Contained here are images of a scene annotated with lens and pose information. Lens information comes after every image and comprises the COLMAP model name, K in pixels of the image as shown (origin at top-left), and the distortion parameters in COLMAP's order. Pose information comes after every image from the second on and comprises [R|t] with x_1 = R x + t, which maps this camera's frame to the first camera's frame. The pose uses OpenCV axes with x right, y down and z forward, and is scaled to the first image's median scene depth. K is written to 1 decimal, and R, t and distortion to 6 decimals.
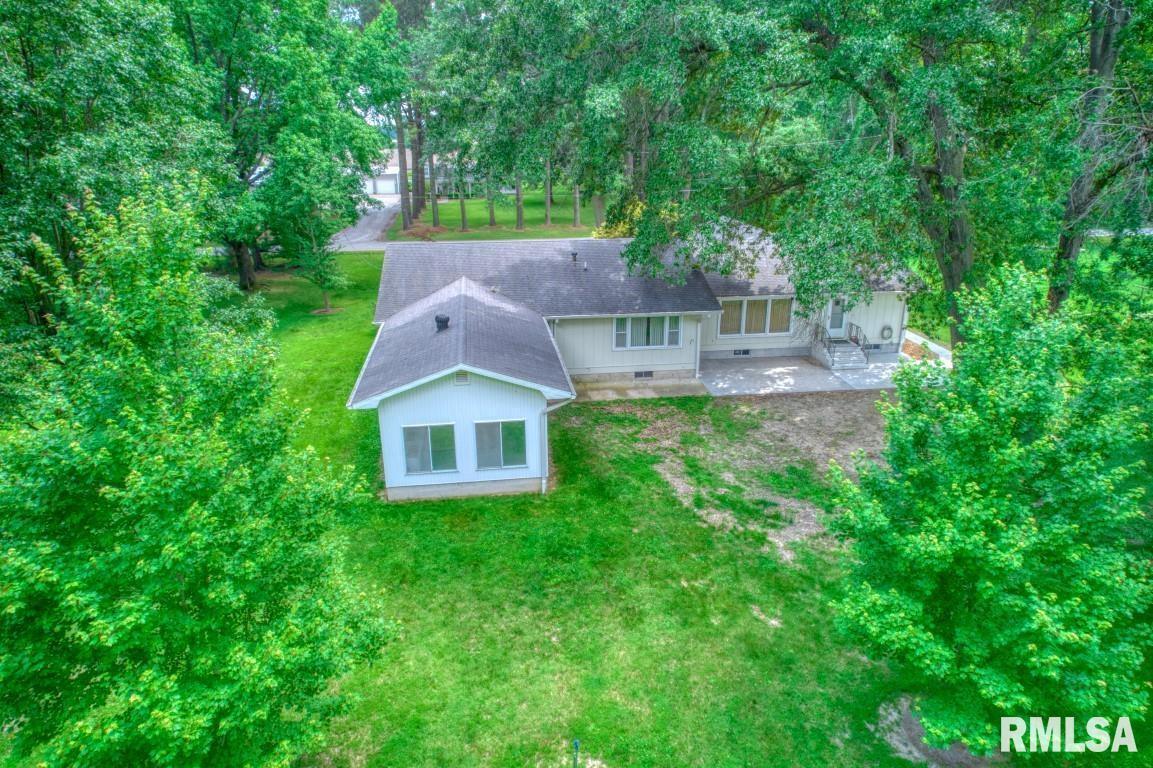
lens RADIAL K [[742.5, 0, 576.5], [0, 742.5, 384.0], [0, 0, 1]] dist [-0.077363, 0.059435]
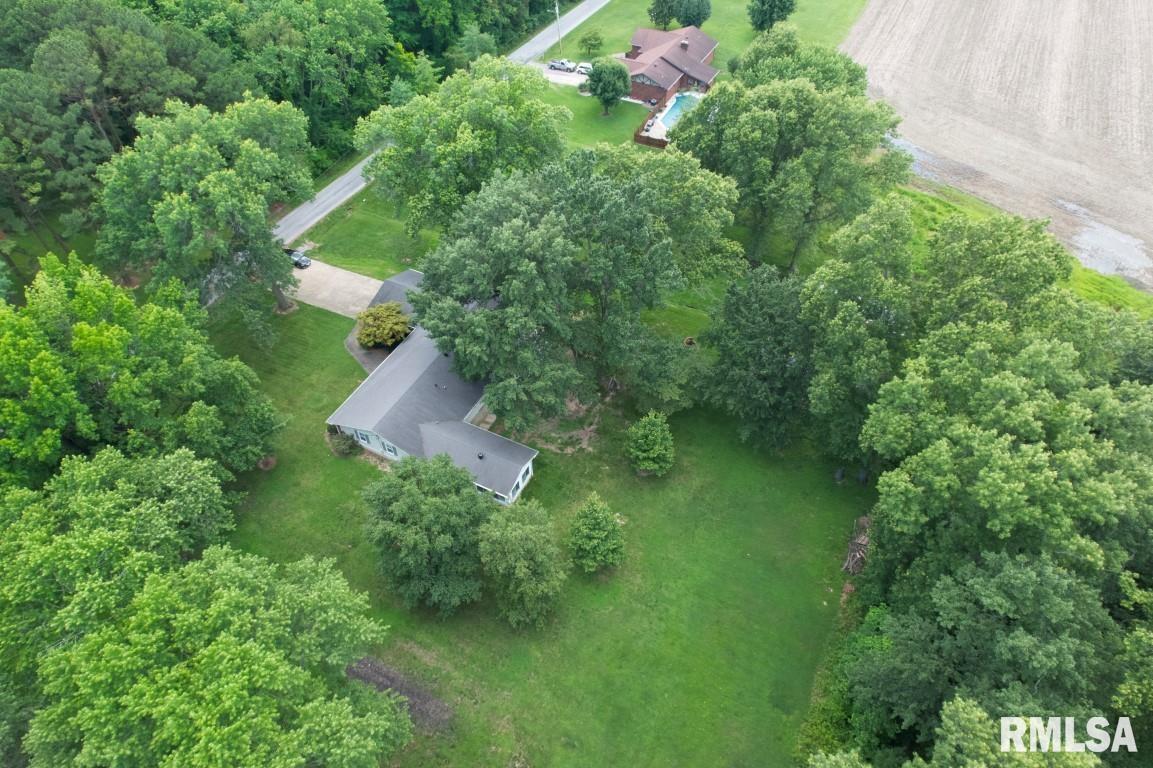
lens RADIAL K [[742.5, 0, 576.5], [0, 742.5, 384.0], [0, 0, 1]] dist [-0.077363, 0.059435]
pose [[0.568550, -0.596787, 0.566212, -1.558904], [0.270836, 0.785698, 0.556171, -1.968729], [-0.776787, -0.162860, 0.608340, -1.148520]]
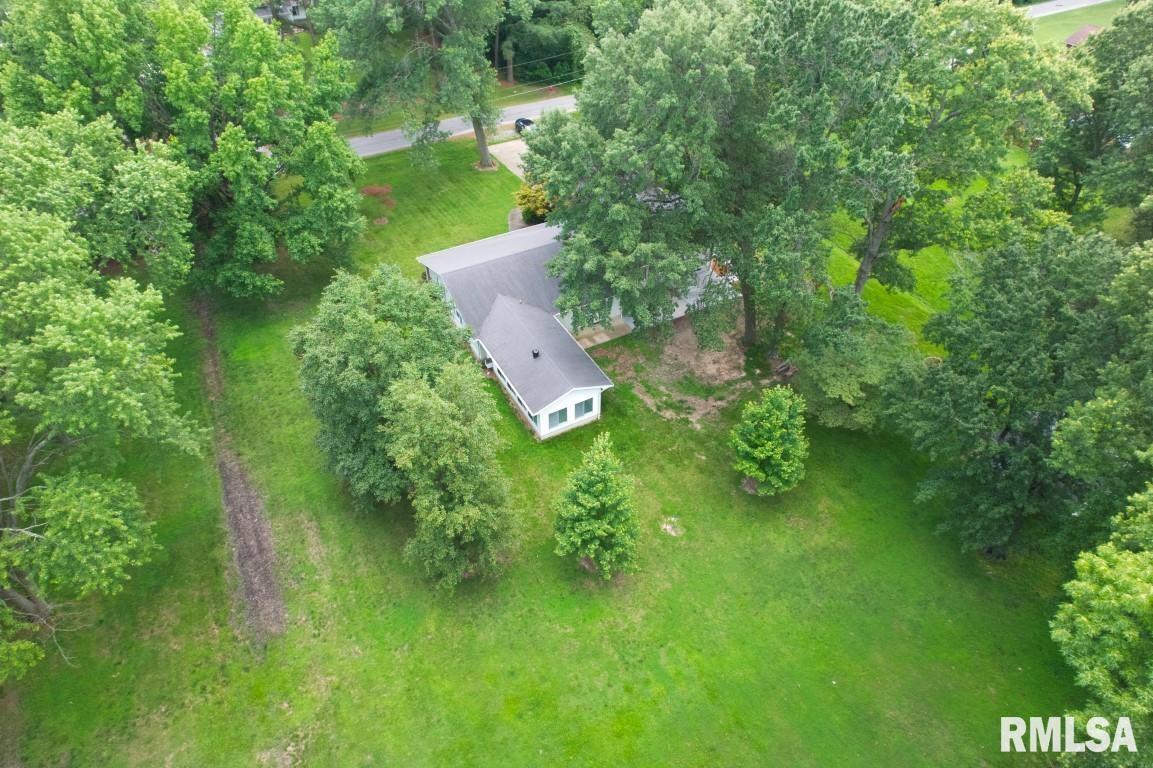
lens RADIAL K [[742.5, 0, 576.5], [0, 742.5, 384.0], [0, 0, 1]] dist [-0.077363, 0.059435]
pose [[0.936210, -0.231128, 0.264746, -0.688201], [0.109726, 0.907892, 0.404589, -0.892238], [-0.333873, -0.349731, 0.875338, -0.994581]]
